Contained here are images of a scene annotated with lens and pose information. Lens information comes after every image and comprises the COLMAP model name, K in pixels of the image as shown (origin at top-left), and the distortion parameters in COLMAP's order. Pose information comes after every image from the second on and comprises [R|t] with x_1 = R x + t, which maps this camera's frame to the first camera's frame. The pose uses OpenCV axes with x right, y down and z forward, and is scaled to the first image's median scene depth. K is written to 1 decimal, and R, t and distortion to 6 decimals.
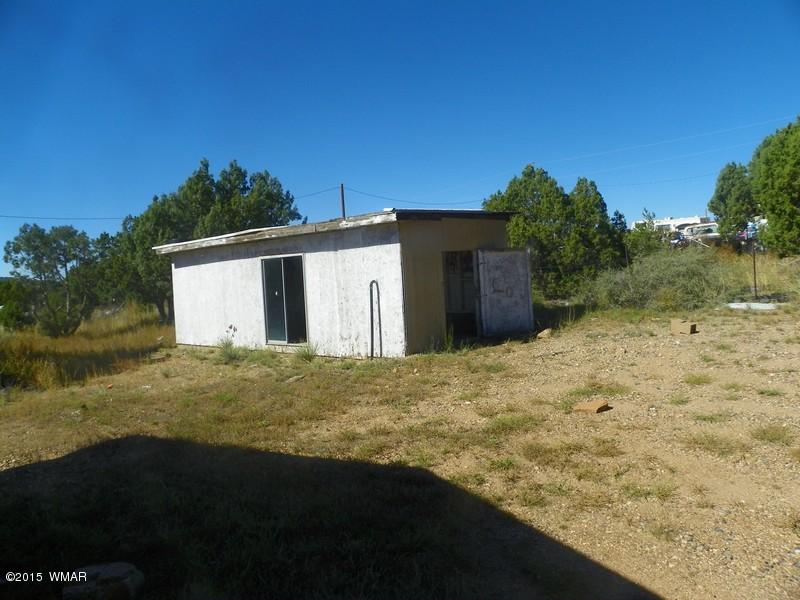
lens RADIAL K [[610.9, 0, 404.4], [0, 610.9, 297.7], [0, 0, 1]] dist [-0.160049, 0.100656]
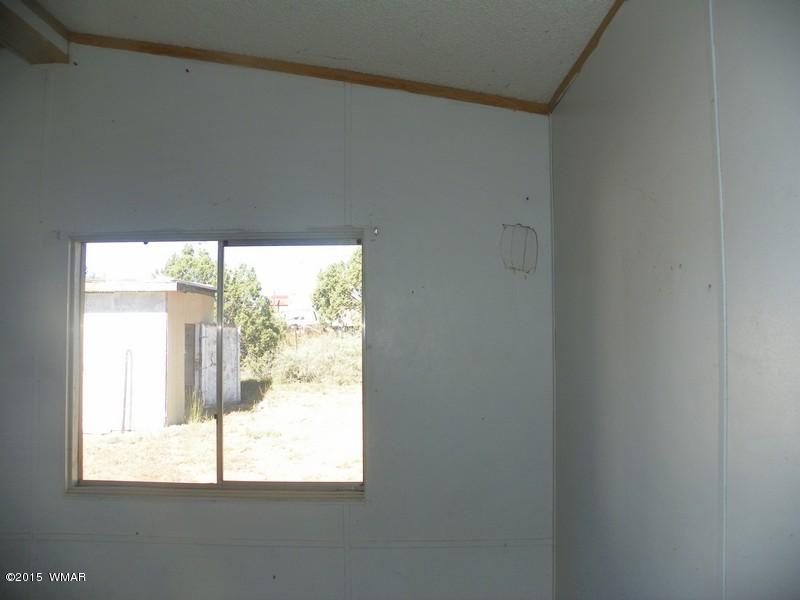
lens RADIAL K [[610.9, 0, 404.4], [0, 610.9, 297.7], [0, 0, 1]] dist [-0.160049, 0.100656]
pose [[0.698790, 0.100036, 0.708297, -0.358698], [-0.006154, 0.990977, -0.133889, 0.011923], [-0.715300, 0.089201, 0.693101, 0.037229]]
